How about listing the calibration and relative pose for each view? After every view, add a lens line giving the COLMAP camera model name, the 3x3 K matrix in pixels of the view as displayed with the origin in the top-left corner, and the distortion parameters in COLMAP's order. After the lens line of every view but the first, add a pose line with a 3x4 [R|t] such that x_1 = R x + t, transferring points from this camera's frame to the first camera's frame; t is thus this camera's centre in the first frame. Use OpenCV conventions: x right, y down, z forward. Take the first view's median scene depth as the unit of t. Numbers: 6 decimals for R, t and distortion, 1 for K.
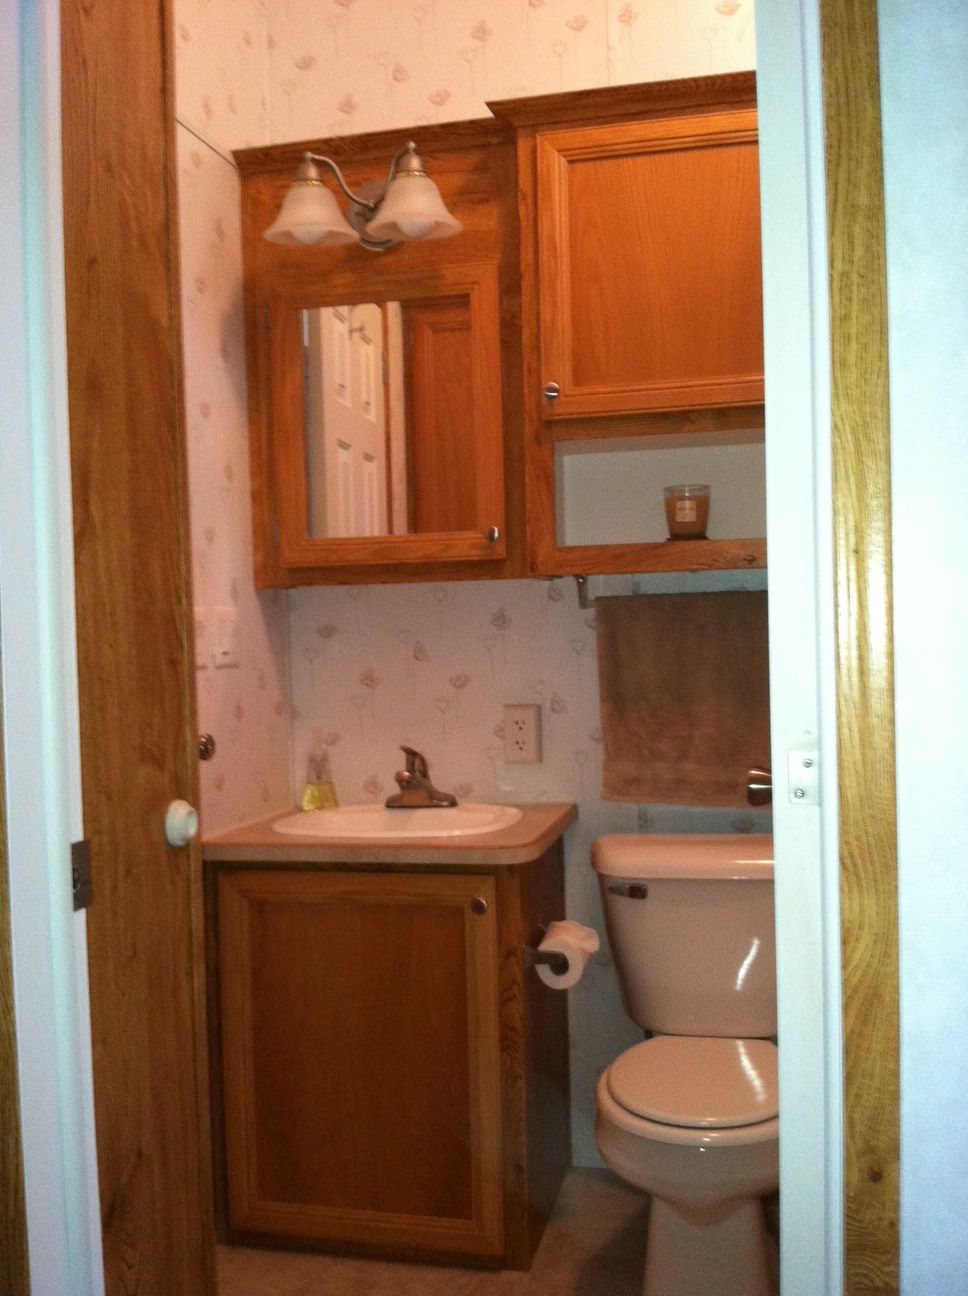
lens RADIAL K [[1255.9, 0, 484.0], [0, 1255.9, 648.0], [0, 0, 1]] dist [0.110263, -0.343355]
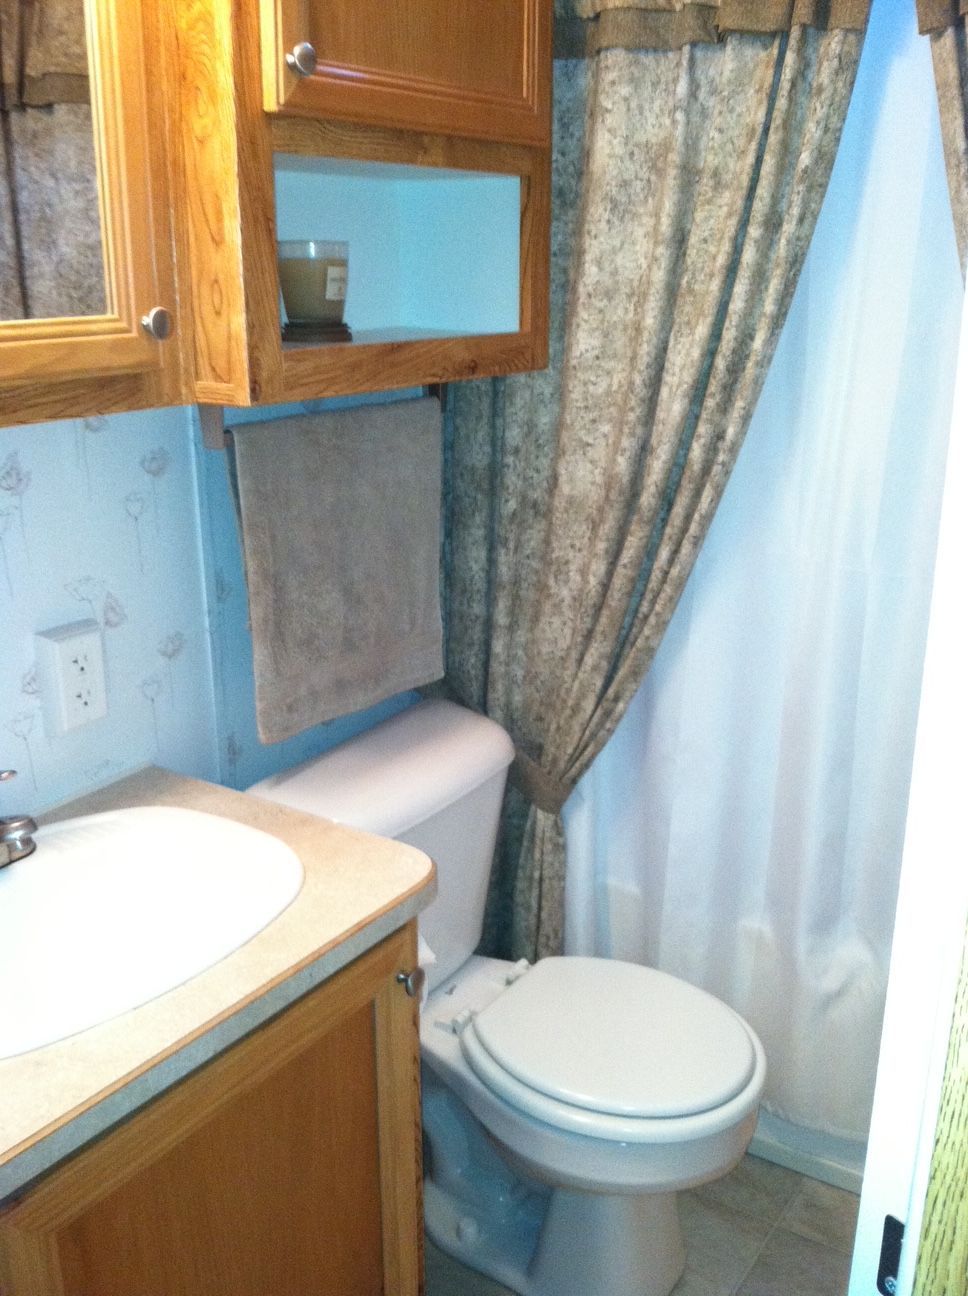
lens RADIAL K [[1255.9, 0, 484.0], [0, 1255.9, 648.0], [0, 0, 1]] dist [0.110263, -0.343355]
pose [[0.363023, -0.243514, 0.899397, -0.430517], [0.007889, 0.966015, 0.258366, -0.093265], [-0.931747, -0.086698, 0.352606, 0.673301]]
